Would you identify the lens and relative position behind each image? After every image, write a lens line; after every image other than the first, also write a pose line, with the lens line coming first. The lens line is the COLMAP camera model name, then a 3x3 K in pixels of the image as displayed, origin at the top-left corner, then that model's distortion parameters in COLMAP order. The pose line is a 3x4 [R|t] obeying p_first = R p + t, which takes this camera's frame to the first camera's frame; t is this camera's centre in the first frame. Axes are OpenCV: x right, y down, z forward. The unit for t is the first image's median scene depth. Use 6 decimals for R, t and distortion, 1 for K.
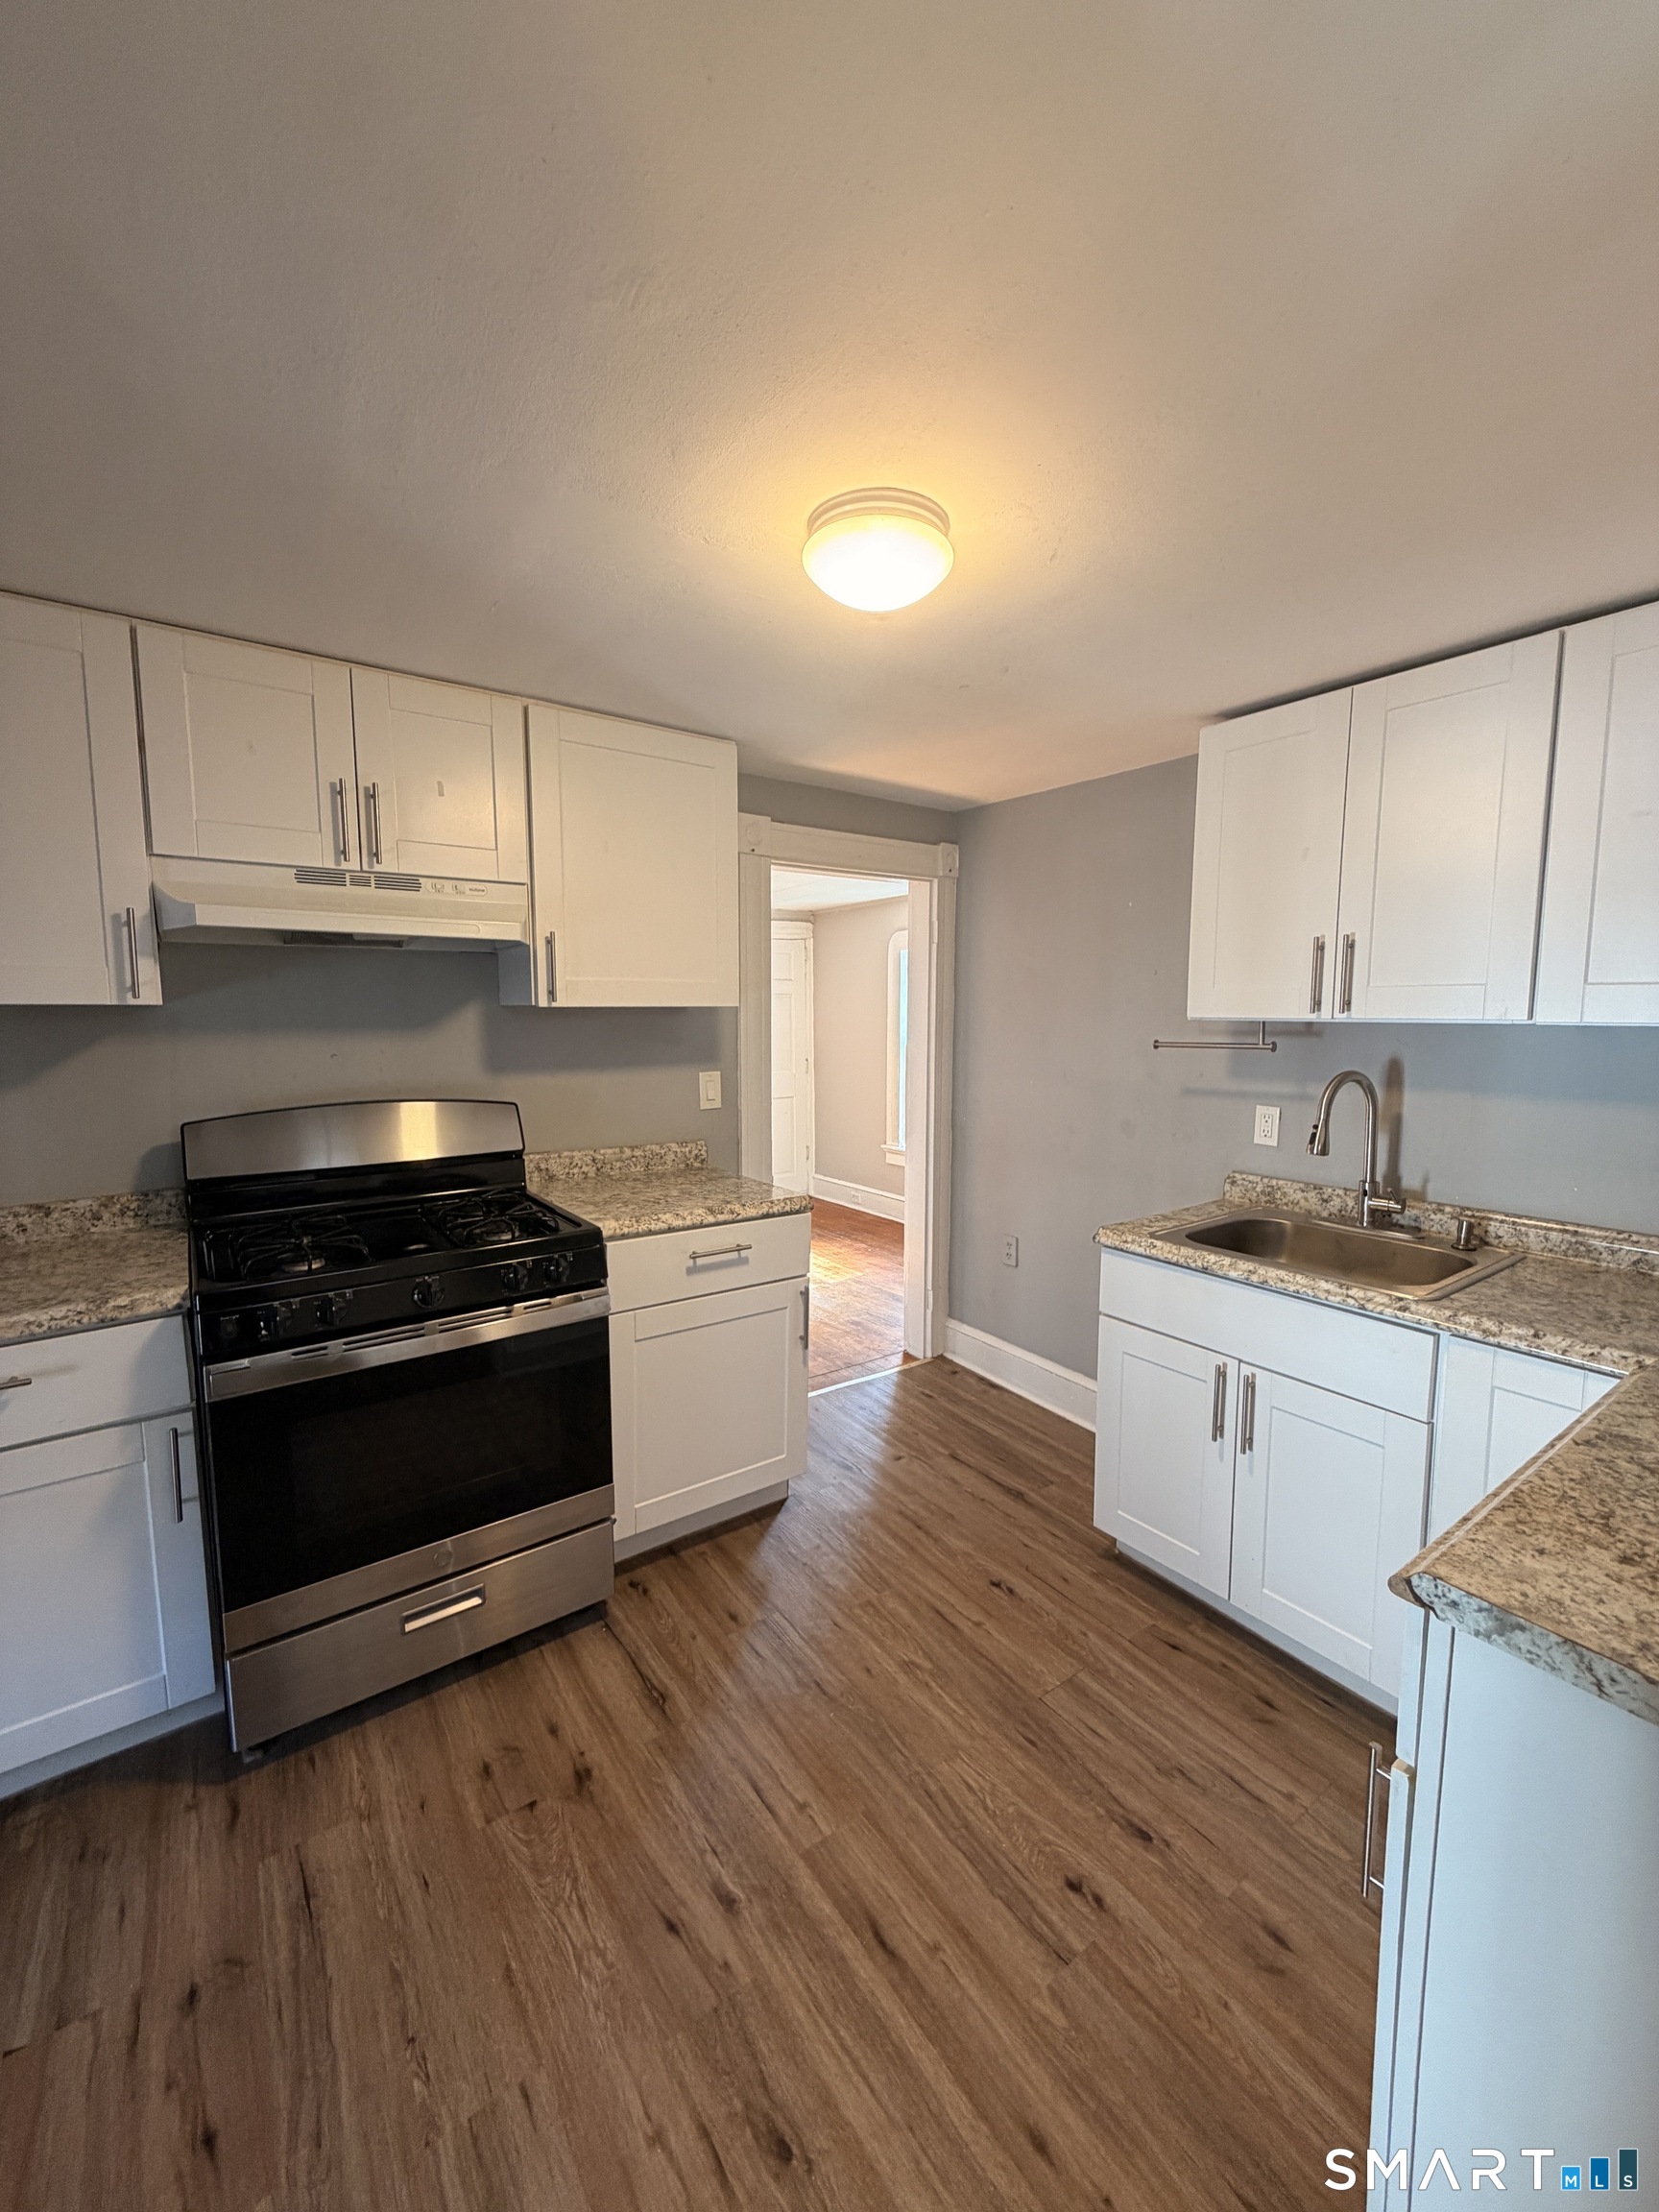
lens RADIAL K [[886.4, 0, 833.1], [0, 886.4, 1102.2], [0, 0, 1]] dist [-0.001489, 0.000868]
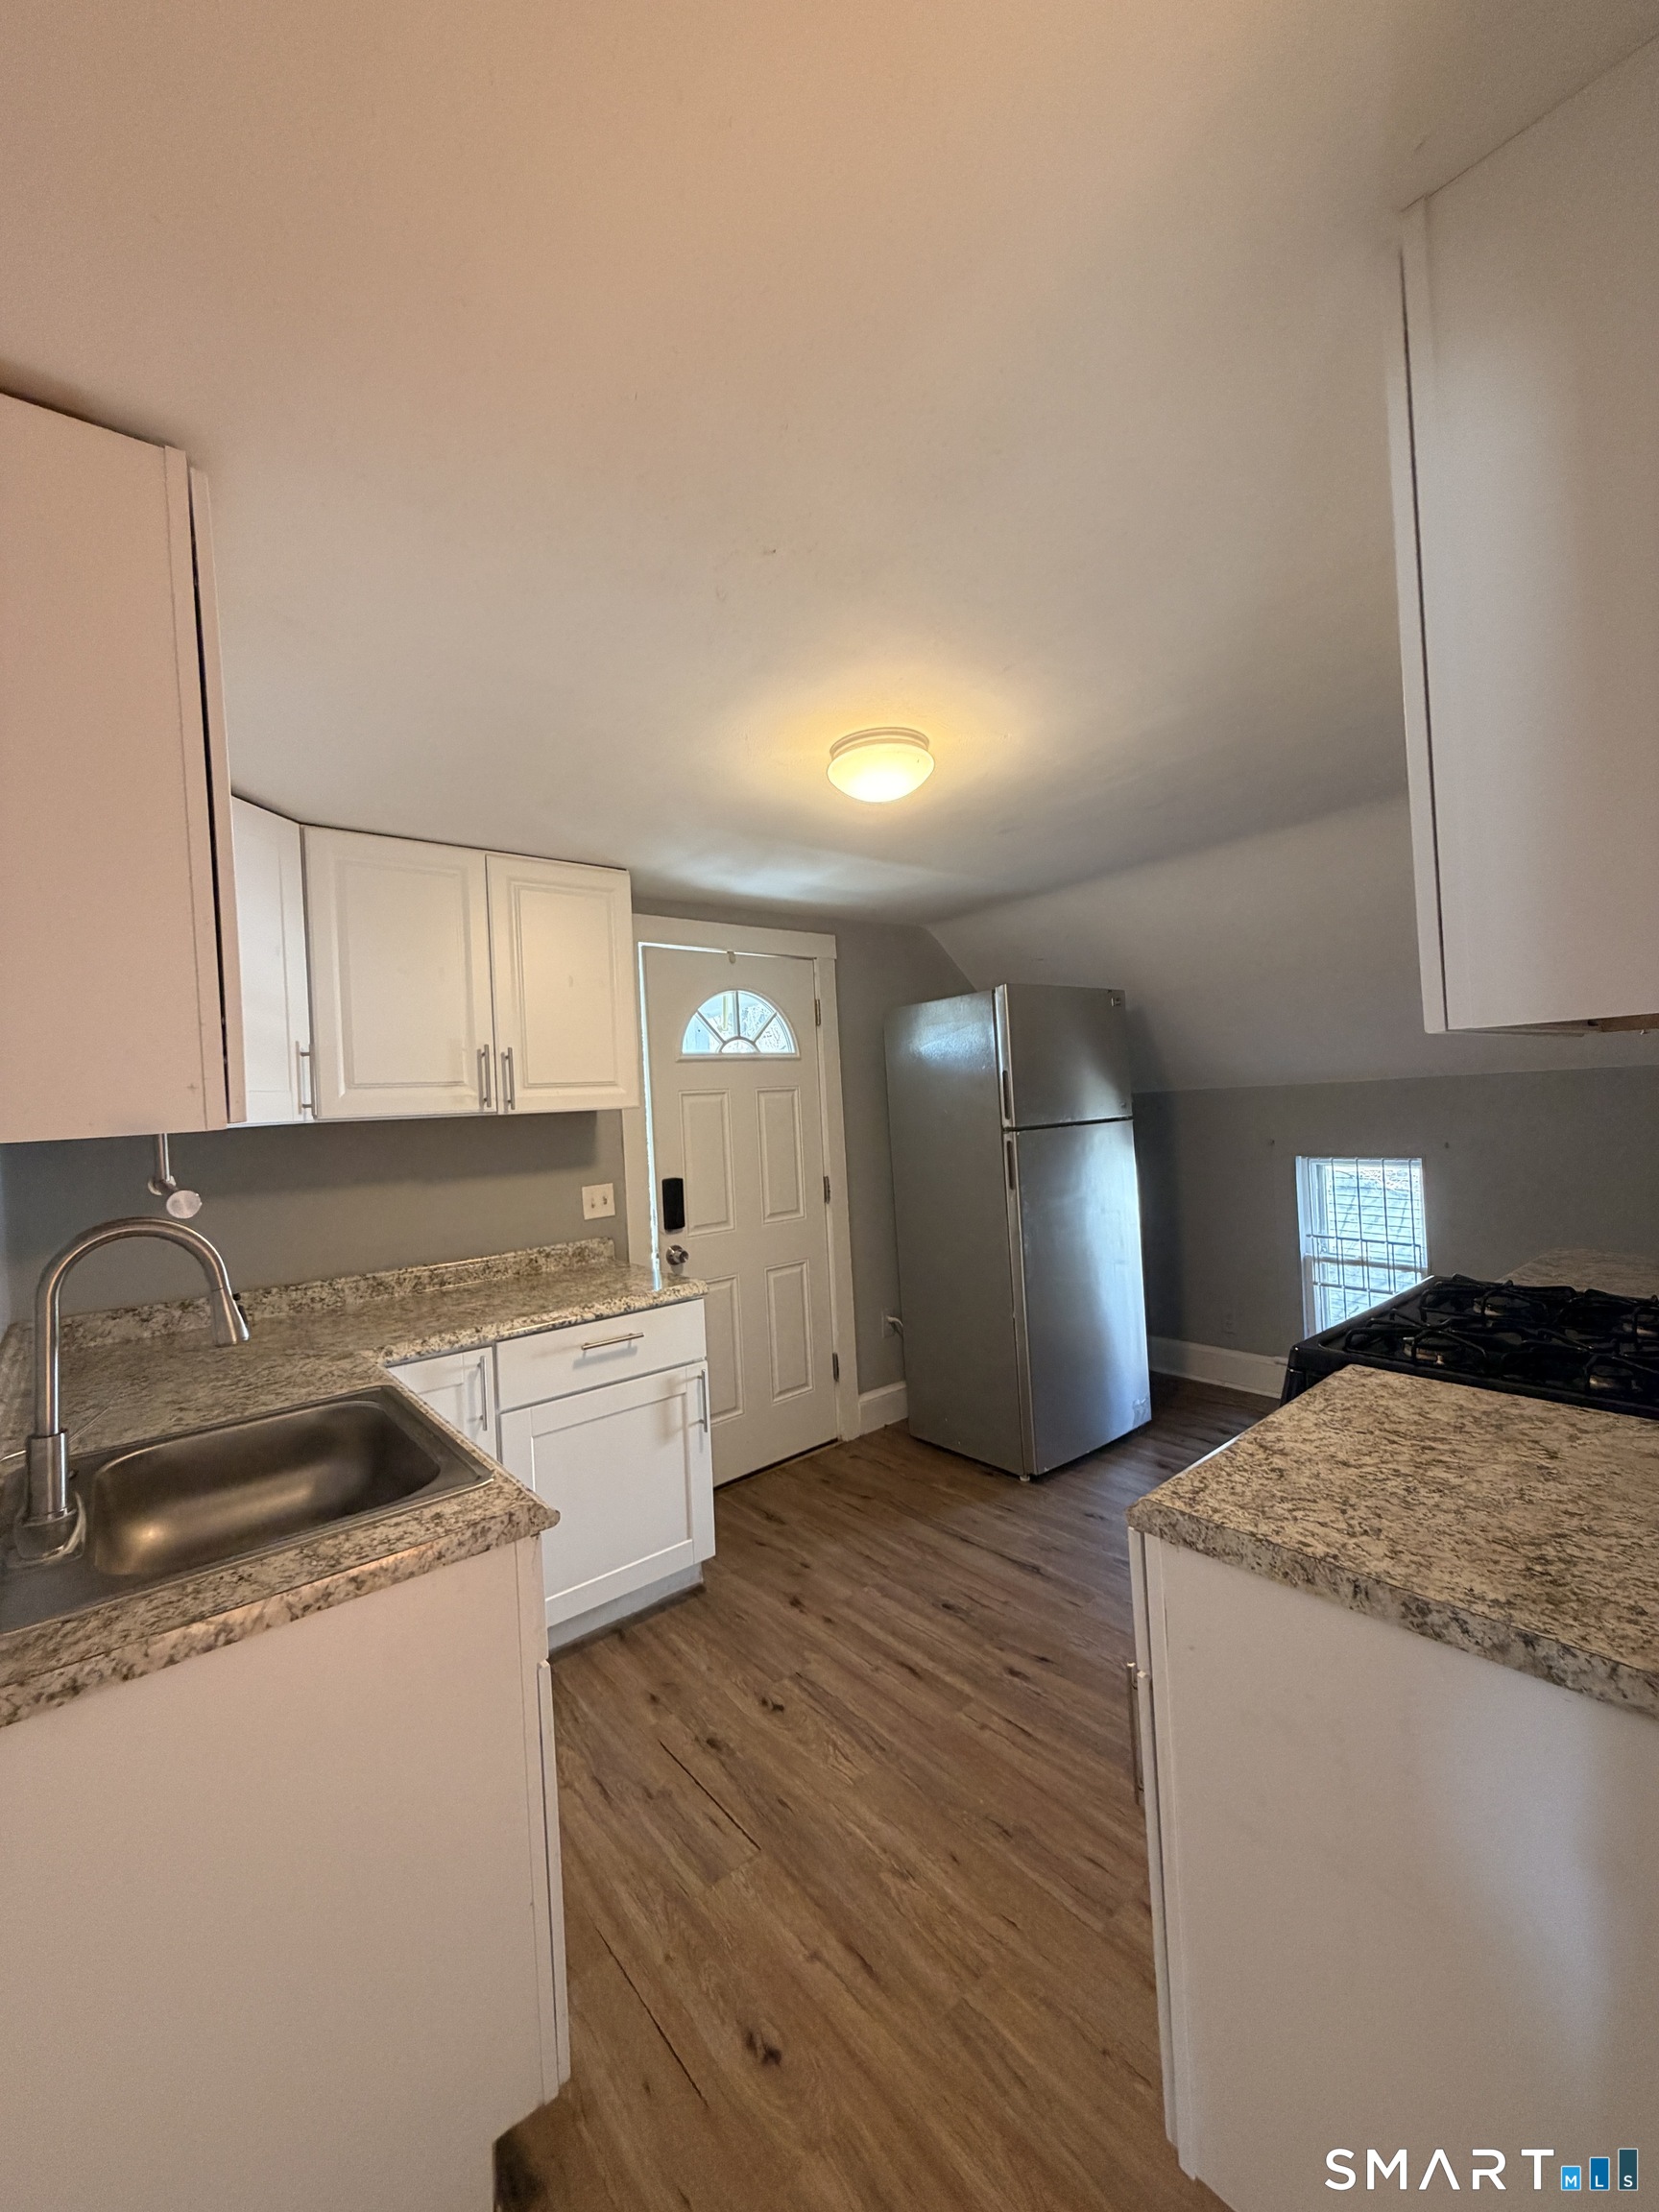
lens RADIAL K [[886.4, 0, 832.2], [0, 886.4, 1097.1], [0, 0, 1]] dist [-0.001489, 0.000868]
pose [[-0.996406, 0.059309, -0.060470, 0.197718], [0.052930, 0.993363, 0.102124, -0.205045], [0.066126, 0.098557, -0.992932, 2.135695]]
